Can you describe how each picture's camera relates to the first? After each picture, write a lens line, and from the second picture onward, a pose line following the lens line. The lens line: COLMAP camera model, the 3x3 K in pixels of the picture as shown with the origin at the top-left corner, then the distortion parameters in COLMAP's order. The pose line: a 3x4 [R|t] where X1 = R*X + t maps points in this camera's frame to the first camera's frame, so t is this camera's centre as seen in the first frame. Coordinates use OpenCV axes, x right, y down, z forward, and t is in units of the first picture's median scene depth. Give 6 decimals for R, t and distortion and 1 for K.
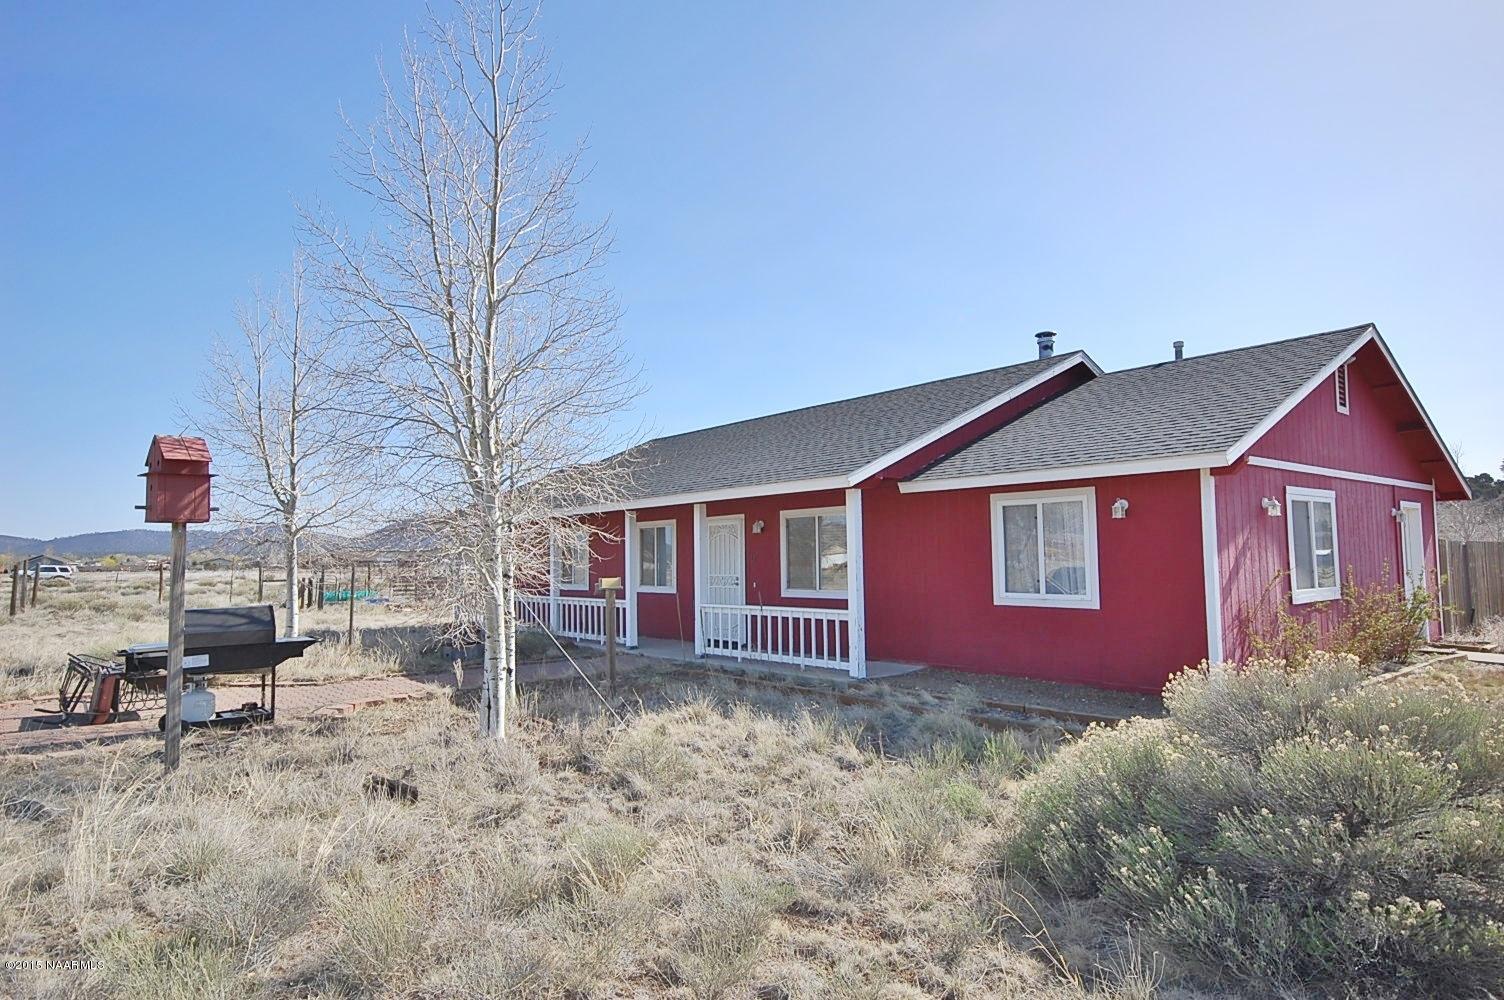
lens RADIAL K [[891.8, 0, 742.9], [0, 891.8, 496.1], [0, 0, 1]] dist [0.018913, 0.007065]
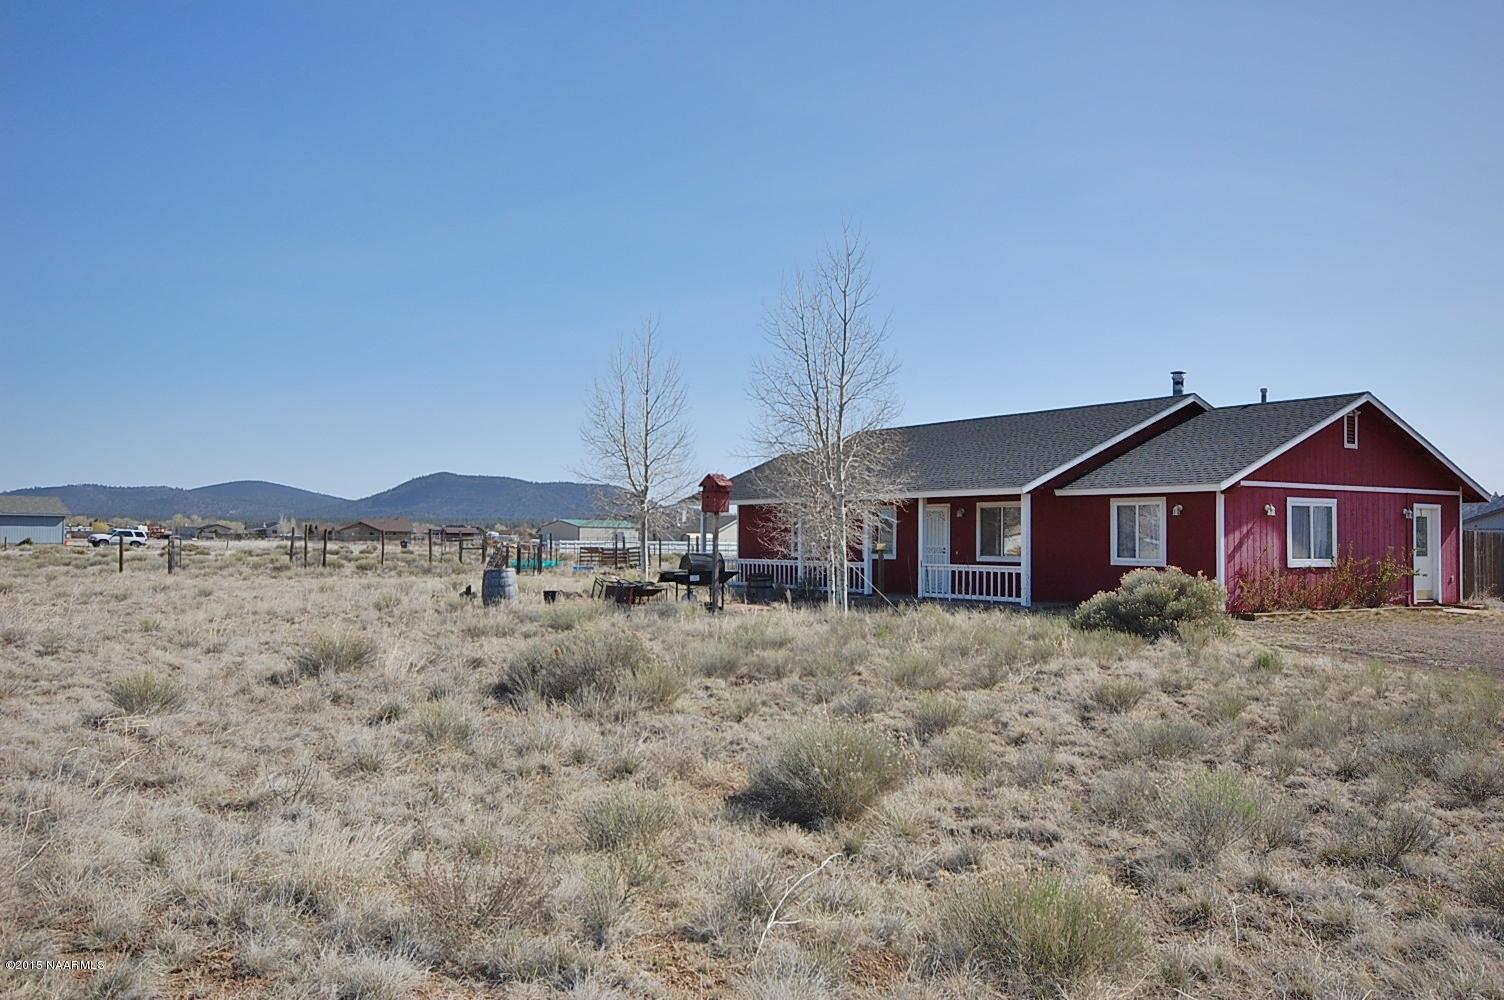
lens RADIAL K [[1243.8, 0, 747.9], [0, 1243.8, 508.2], [0, 0, 1]] dist [0.011787, 0.033777]
pose [[0.993631, 0.017741, -0.111280, -0.124158], [-0.012612, 0.998833, 0.046621, -0.077948], [0.111977, -0.044920, 0.992695, -1.281426]]
